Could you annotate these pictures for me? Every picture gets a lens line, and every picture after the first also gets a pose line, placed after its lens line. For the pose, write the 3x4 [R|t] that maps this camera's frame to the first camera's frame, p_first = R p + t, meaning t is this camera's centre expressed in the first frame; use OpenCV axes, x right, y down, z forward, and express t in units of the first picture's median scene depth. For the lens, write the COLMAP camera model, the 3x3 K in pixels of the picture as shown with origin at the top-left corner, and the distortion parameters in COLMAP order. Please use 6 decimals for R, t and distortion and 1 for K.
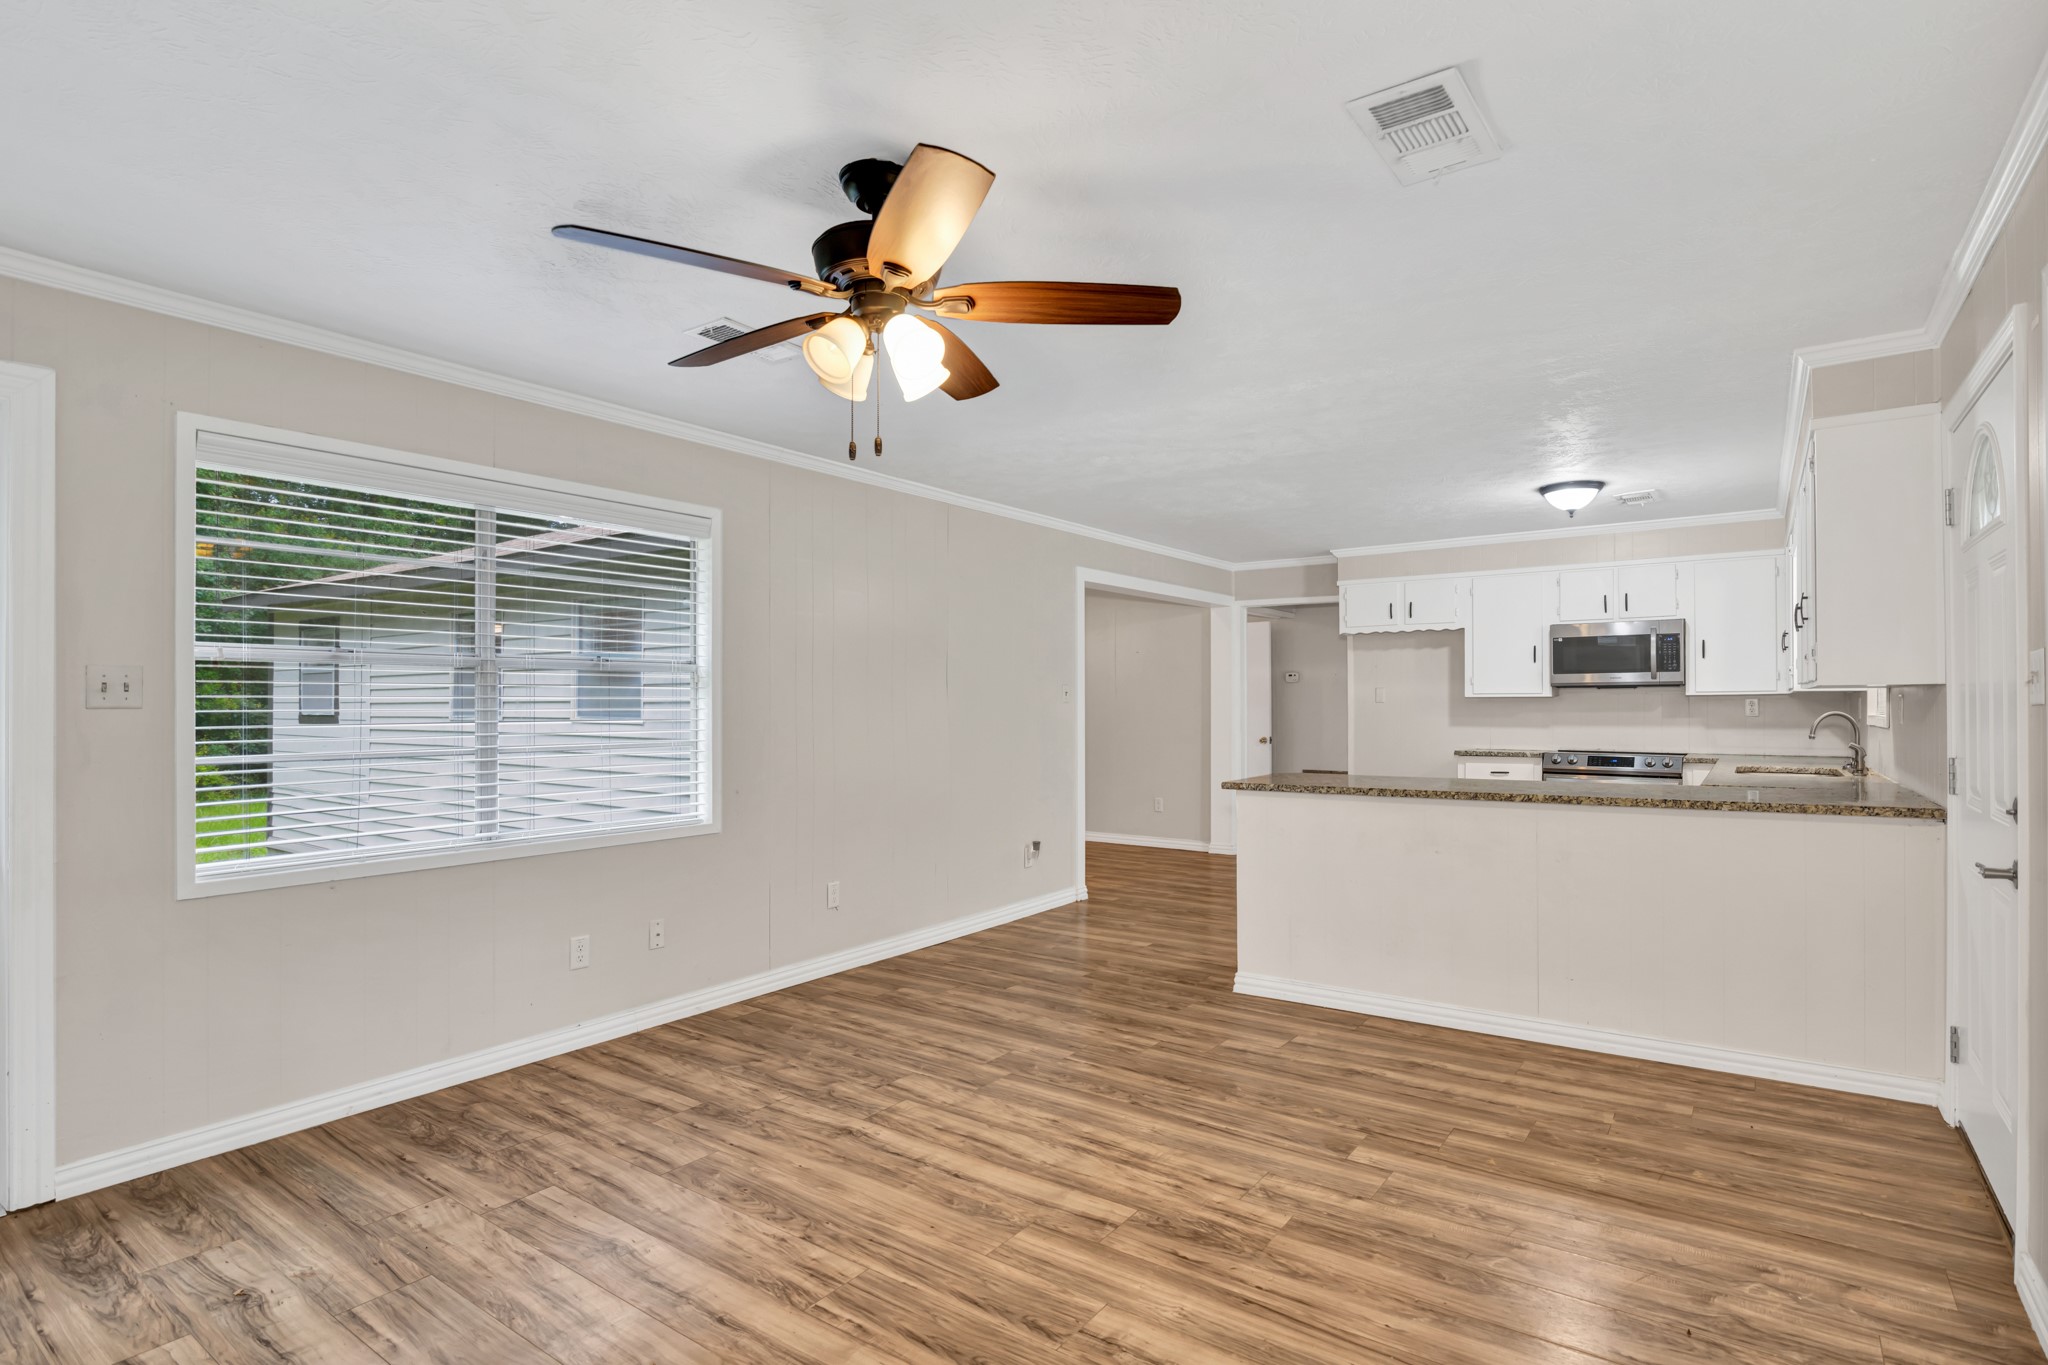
lens RADIAL K [[1019.8, 0, 1015.8], [0, 1019.8, 699.8], [0, 0, 1]] dist [-0.014393, -0.000775]
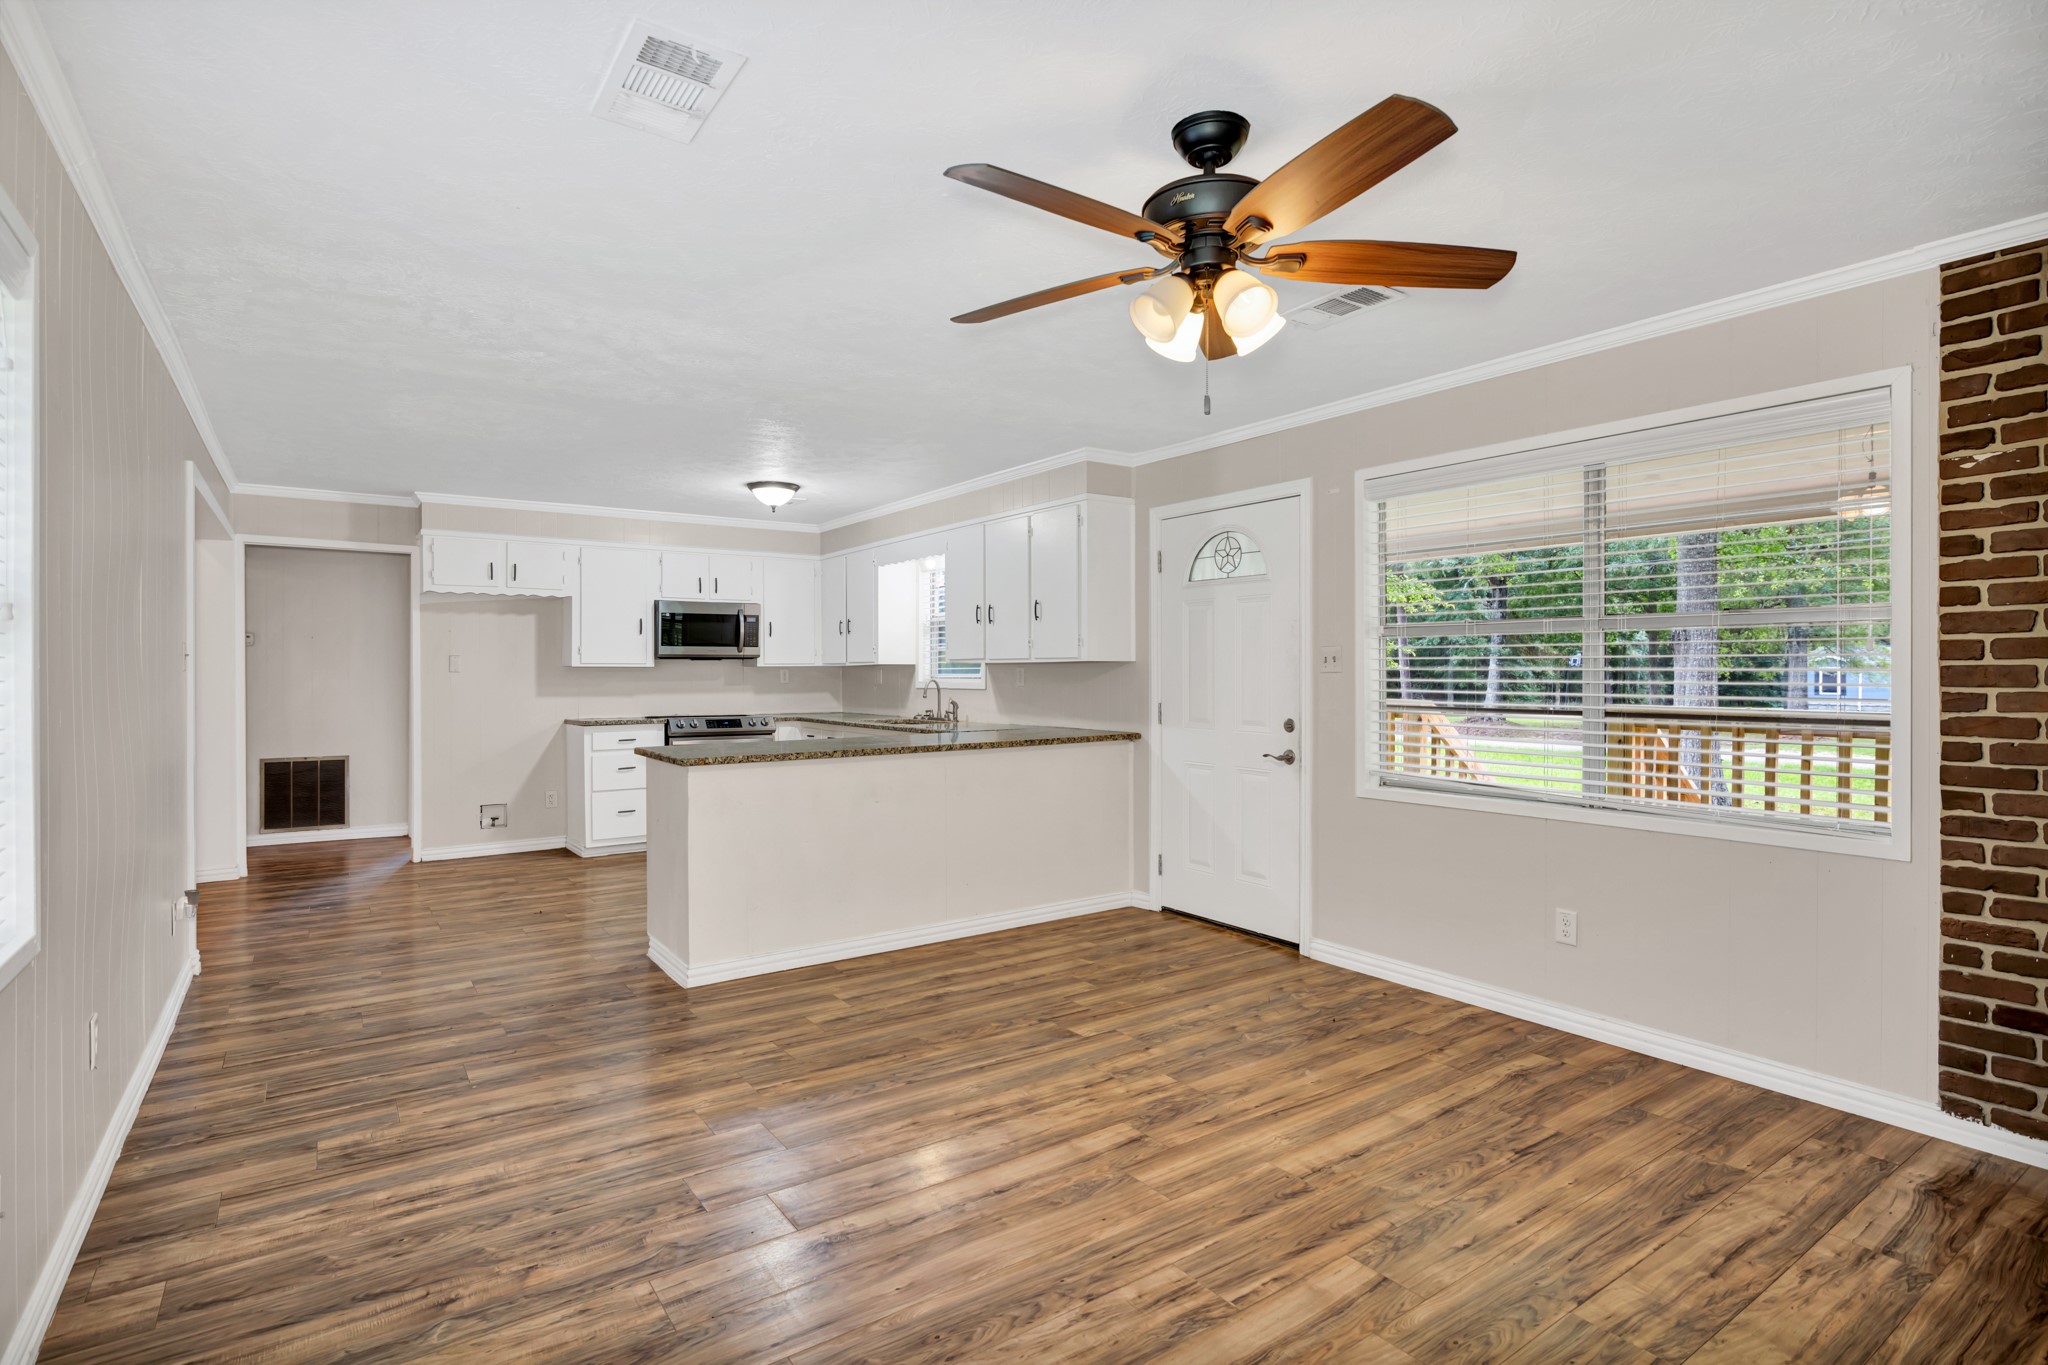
lens RADIAL K [[1019.8, 0, 1034.5], [0, 1019.8, 689.6], [0, 0, 1]] dist [-0.014393, -0.000775]
pose [[0.318319, -0.013415, 0.947889, -0.616096], [-0.003197, 0.999879, 0.015224, 0.005431], [-0.947978, -0.007876, 0.318238, 0.470904]]
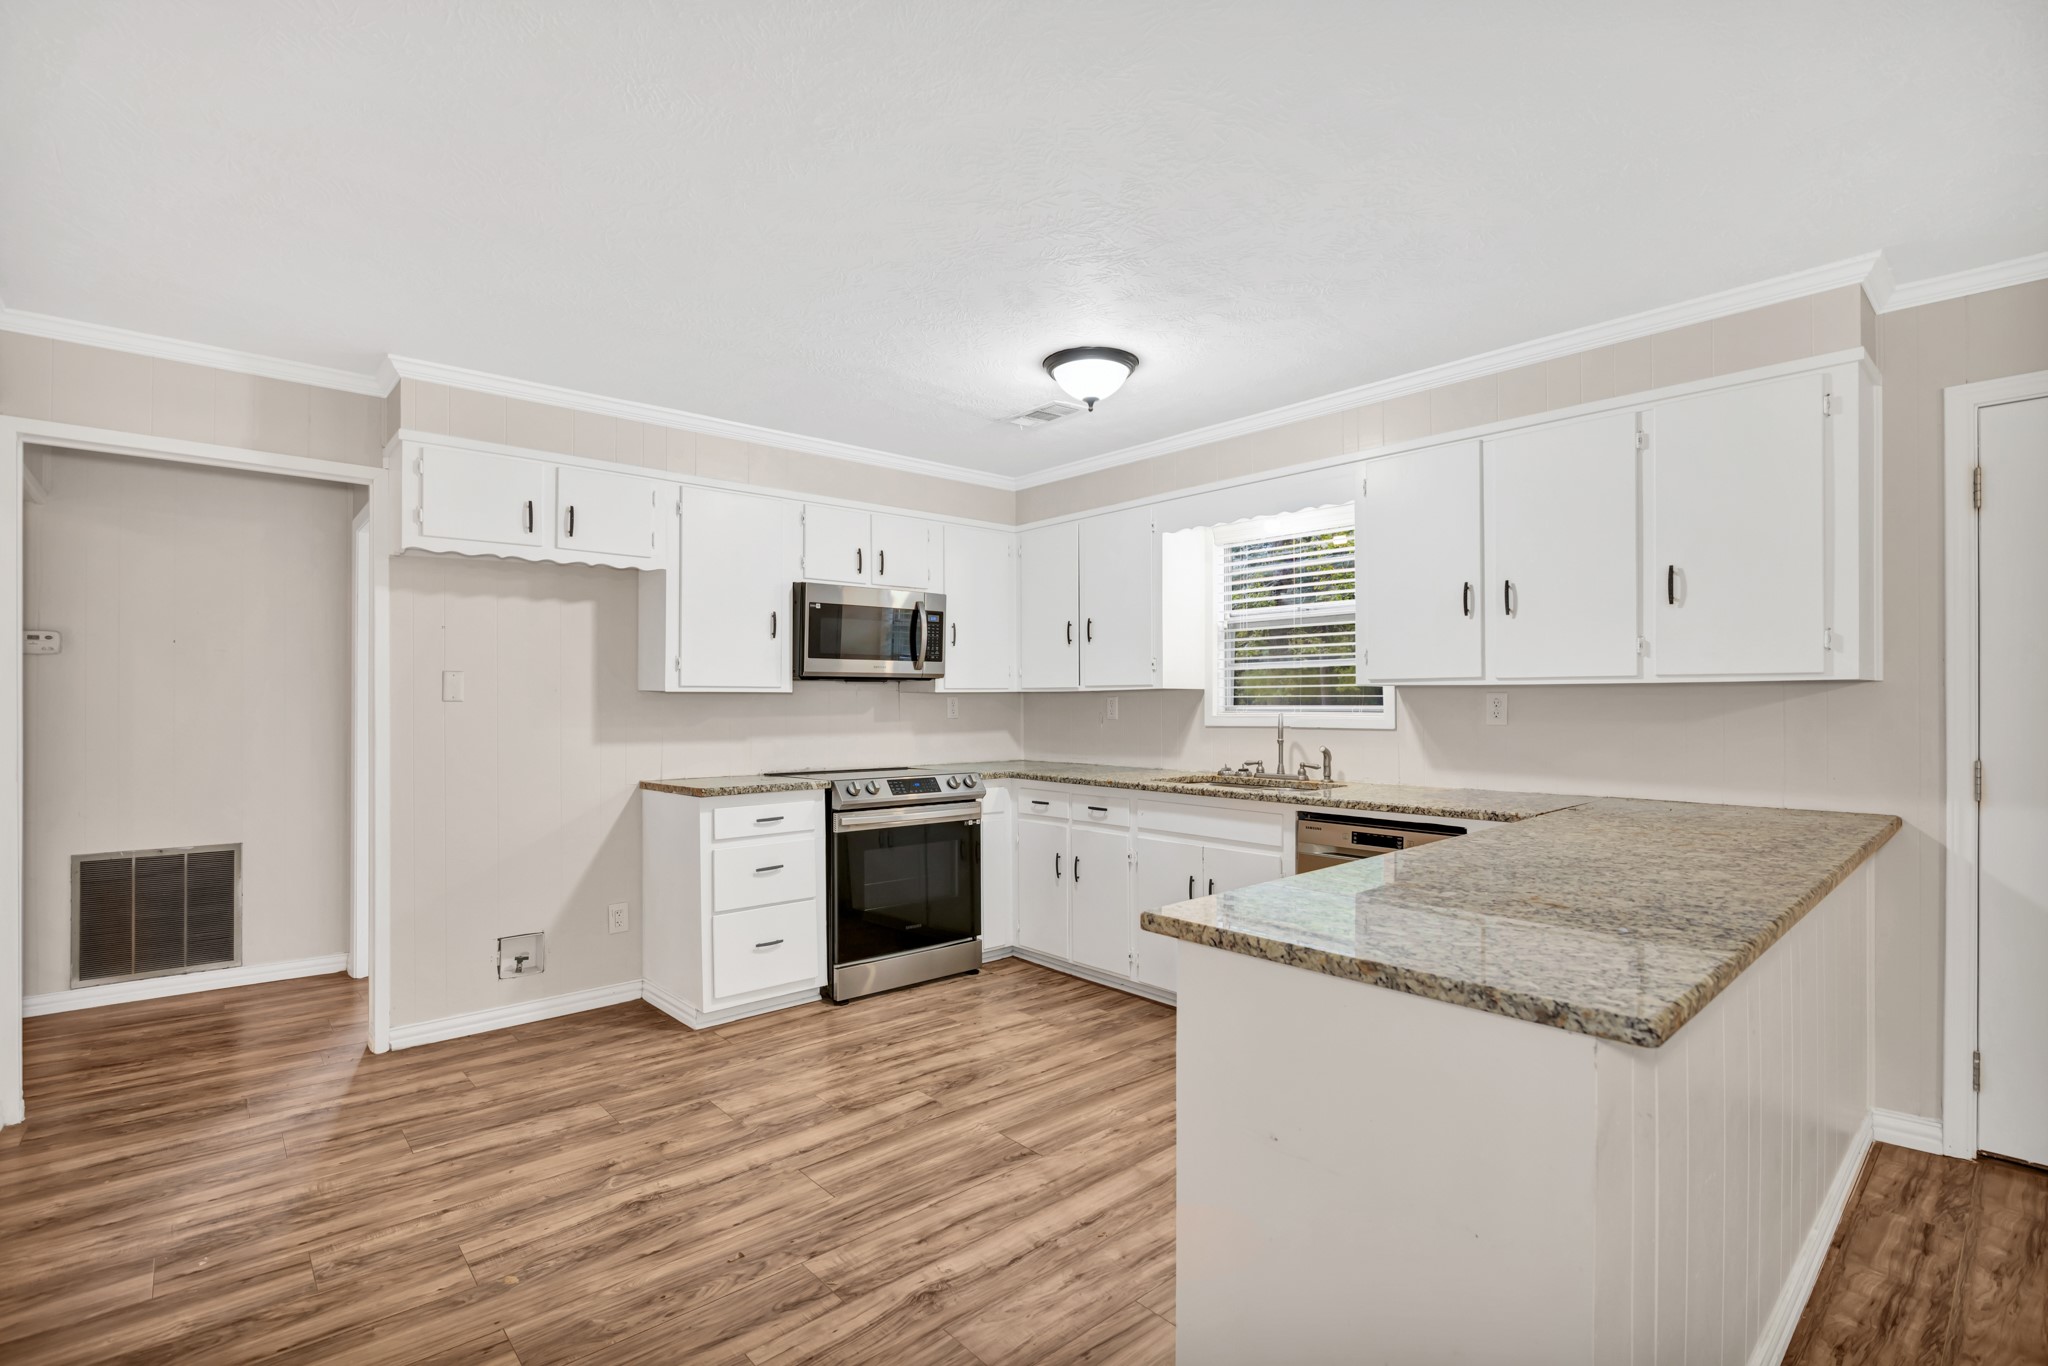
lens RADIAL K [[946.1, 0, 1037.1], [0, 946.1, 707.9], [0, 0, 1]] dist [-0.019941, 0.001586]
pose [[0.201342, -0.005096, 0.979508, -0.053485], [-0.001974, 0.999982, 0.005608, 0.004702], [-0.979519, -0.003063, 0.201328, 1.231042]]
